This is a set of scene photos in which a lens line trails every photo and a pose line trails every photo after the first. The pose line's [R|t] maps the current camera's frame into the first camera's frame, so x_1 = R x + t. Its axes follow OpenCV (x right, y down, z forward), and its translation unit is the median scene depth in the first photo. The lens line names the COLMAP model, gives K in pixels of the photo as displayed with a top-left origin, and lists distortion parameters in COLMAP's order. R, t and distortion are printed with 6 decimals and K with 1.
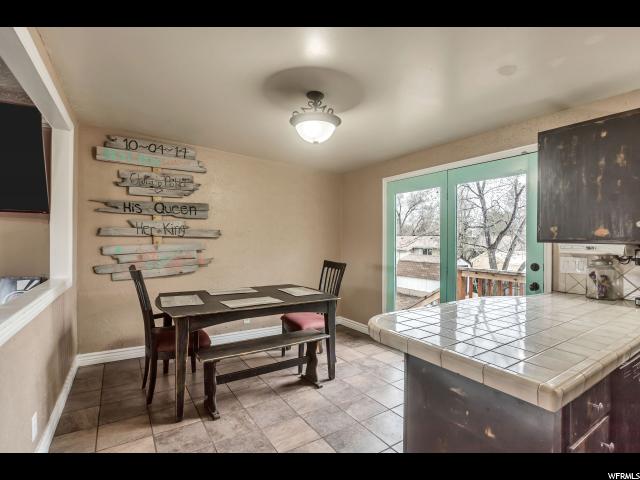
lens RADIAL K [[310.9, 0, 326.8], [0, 310.9, 239.9], [0, 0, 1]] dist [-0.023411, 0.004043]
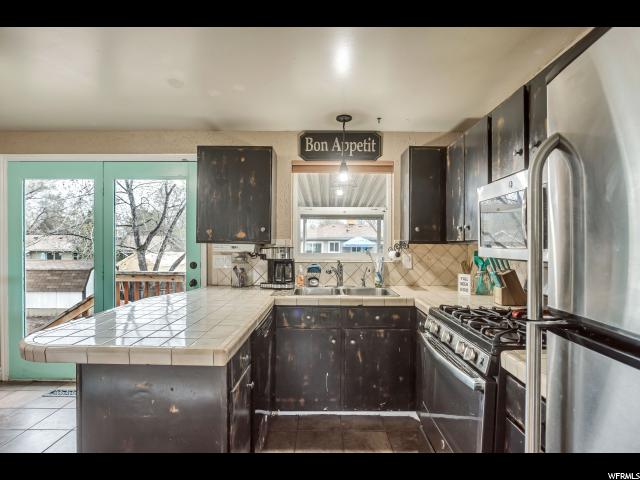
lens RADIAL K [[350.5, 0, 323.2], [0, 350.5, 244.8], [0, 0, 1]] dist [-0.001241, 0.002252]
pose [[0.553588, -0.009880, 0.832732, -0.124714], [-0.001302, 0.999918, 0.012730, -0.002053], [-0.832789, -0.008132, 0.553530, -0.095804]]
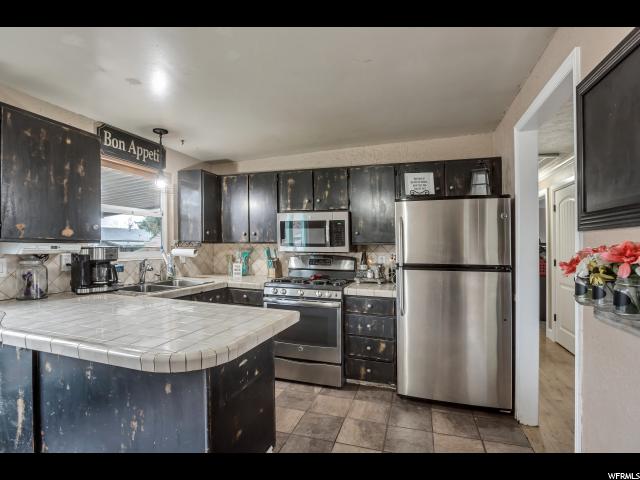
lens RADIAL K [[319.1, 0, 321.1], [0, 319.1, 238.8], [0, 0, 1]] dist [-0.021654, 0.005638]
pose [[-0.617337, -0.001654, 0.786697, -0.435057], [-0.017478, 0.999780, -0.011613, -0.003979], [-0.786505, -0.020919, -0.617230, 0.819534]]
